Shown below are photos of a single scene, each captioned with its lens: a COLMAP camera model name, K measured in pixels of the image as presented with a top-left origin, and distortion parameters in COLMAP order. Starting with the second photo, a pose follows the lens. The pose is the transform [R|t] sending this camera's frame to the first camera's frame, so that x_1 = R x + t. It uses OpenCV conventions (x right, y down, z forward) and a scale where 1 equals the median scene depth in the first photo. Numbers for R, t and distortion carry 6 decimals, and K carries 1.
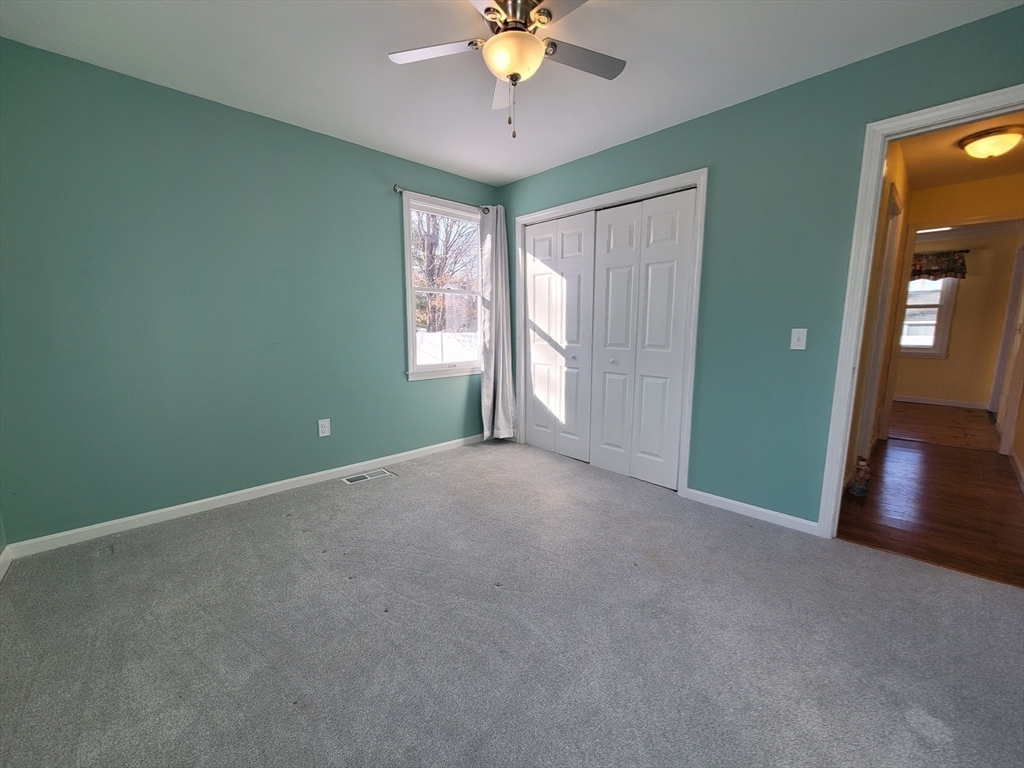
lens RADIAL K [[418.4, 0, 509.6], [0, 418.4, 388.9], [0, 0, 1]] dist [-0.012195, 0.004070]
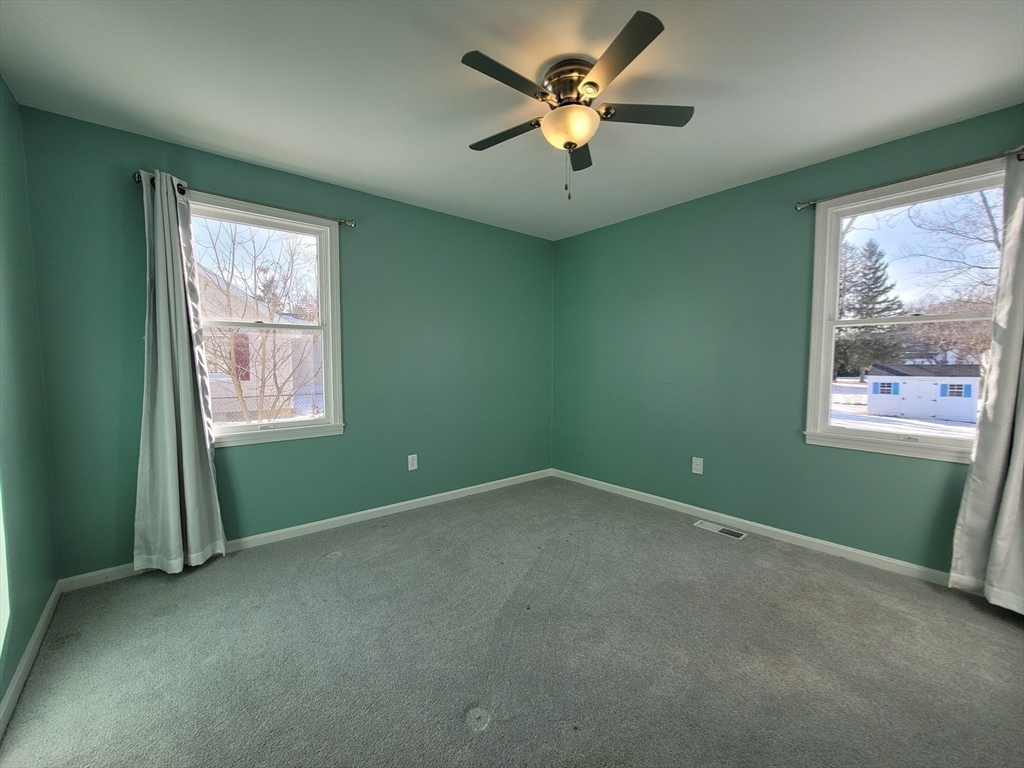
lens RADIAL K [[418.4, 0, 509.6], [0, 418.4, 388.9], [0, 0, 1]] dist [-0.012195, 0.004070]
pose [[-0.060449, 0.063853, -0.996127, 0.496994], [-0.152274, 0.985681, 0.072424, -0.081859], [0.986488, 0.156062, -0.049860, 0.440359]]
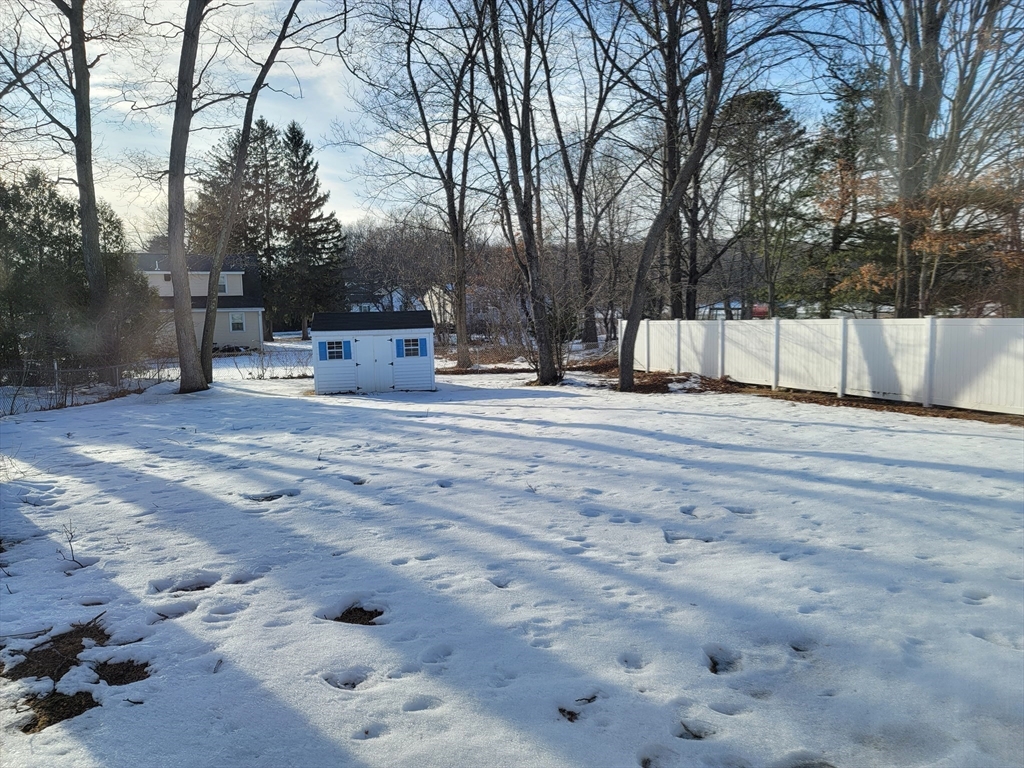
lens RADIAL K [[747.4, 0, 516.7], [0, 747.4, 388.5], [0, 0, 1]] dist [0.069174, -0.045011]
pose [[0.794196, 0.049923, -0.605607, -0.186679], [-0.070039, 0.997498, -0.009622, -0.174308], [0.603612, 0.050058, 0.795705, 0.955569]]
